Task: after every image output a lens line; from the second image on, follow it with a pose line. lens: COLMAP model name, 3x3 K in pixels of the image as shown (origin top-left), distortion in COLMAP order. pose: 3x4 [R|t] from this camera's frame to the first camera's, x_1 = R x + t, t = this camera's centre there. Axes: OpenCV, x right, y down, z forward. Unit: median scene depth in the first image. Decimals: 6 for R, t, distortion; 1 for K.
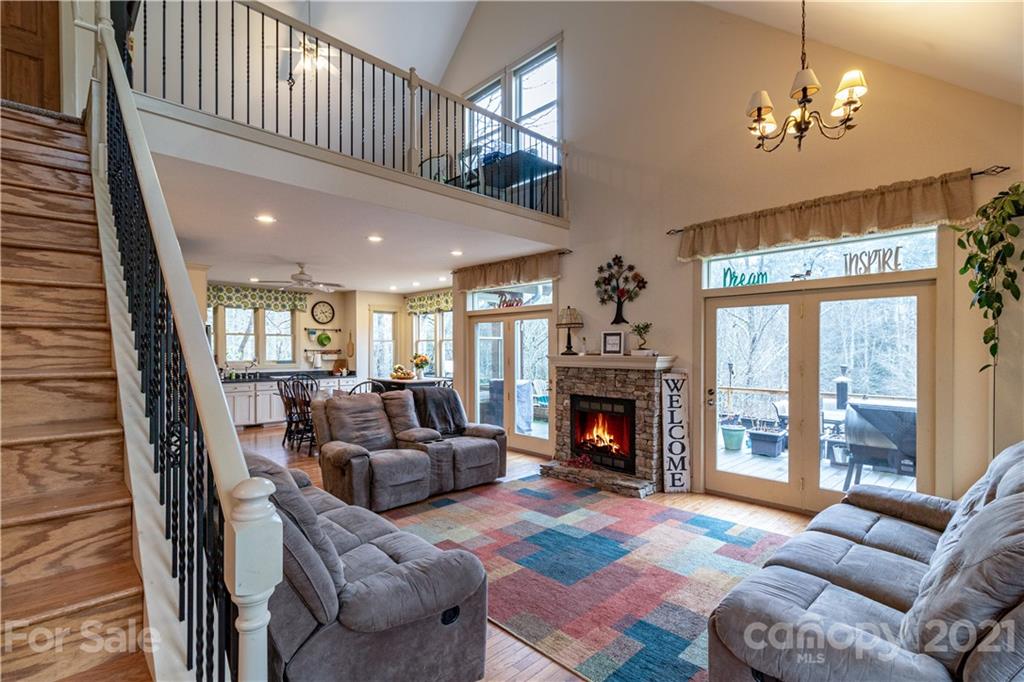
lens RADIAL K [[476.5, 0, 508.2], [0, 476.5, 348.2], [0, 0, 1]] dist [0.000732, 0.000507]
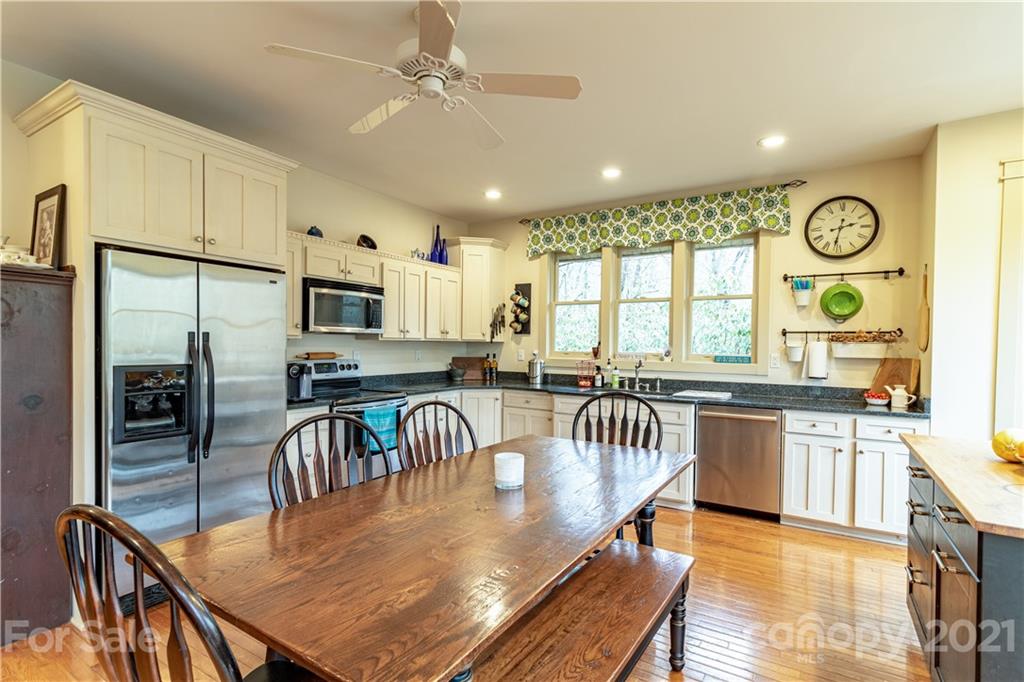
lens RADIAL K [[491.5, 0, 509.1], [0, 491.5, 352.2], [0, 0, 1]] dist [0.003423, 0.001246]
pose [[0.246688, 0.020876, -0.968870, -0.139613], [-0.008576, 0.999776, 0.019358, 0.024407], [0.969057, 0.003533, 0.246812, 1.086198]]
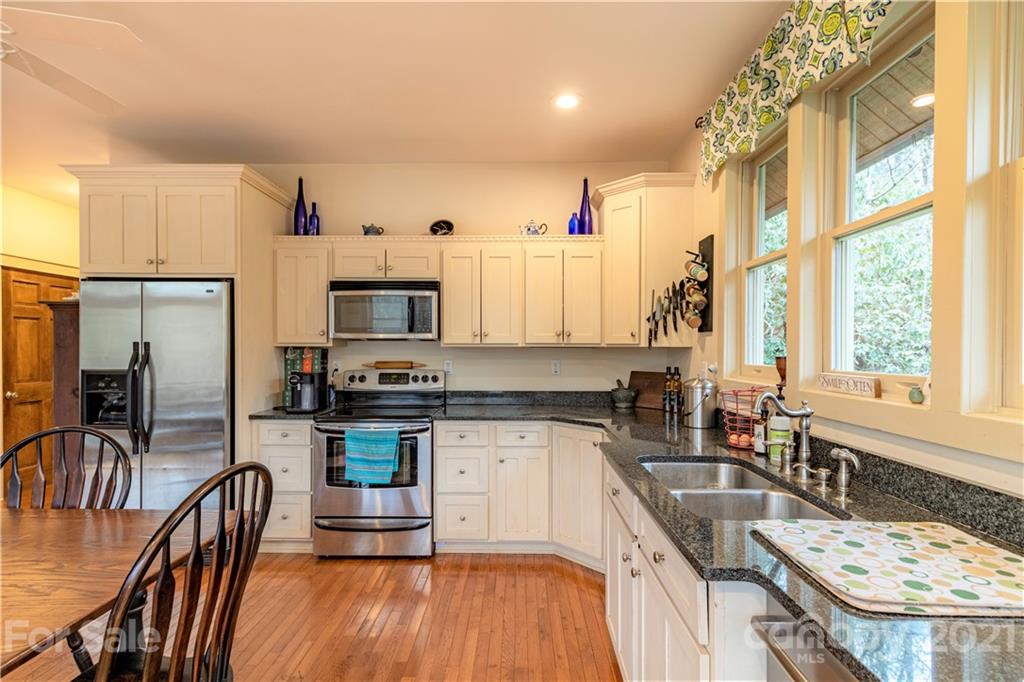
lens RADIAL K [[491.5, 0, 509.1], [0, 491.5, 352.2], [0, 0, 1]] dist [0.003423, 0.001246]
pose [[-0.705259, 0.005794, -0.708926, -0.510655], [0.001336, 0.999976, 0.006843, 0.024811], [0.708949, 0.003880, -0.705249, 1.518278]]
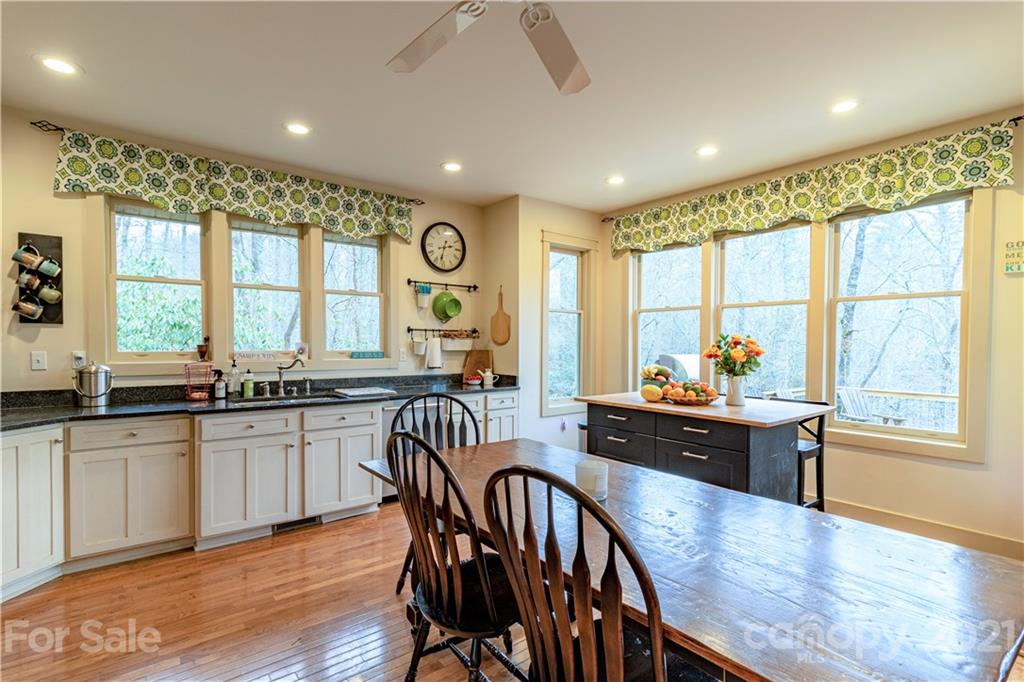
lens RADIAL K [[491.5, 0, 509.1], [0, 491.5, 352.2], [0, 0, 1]] dist [0.003423, 0.001246]
pose [[0.995353, 0.007756, -0.095985, -0.459044], [-0.005569, 0.999719, 0.023031, 0.023801], [0.096137, -0.022389, 0.995116, 0.875151]]
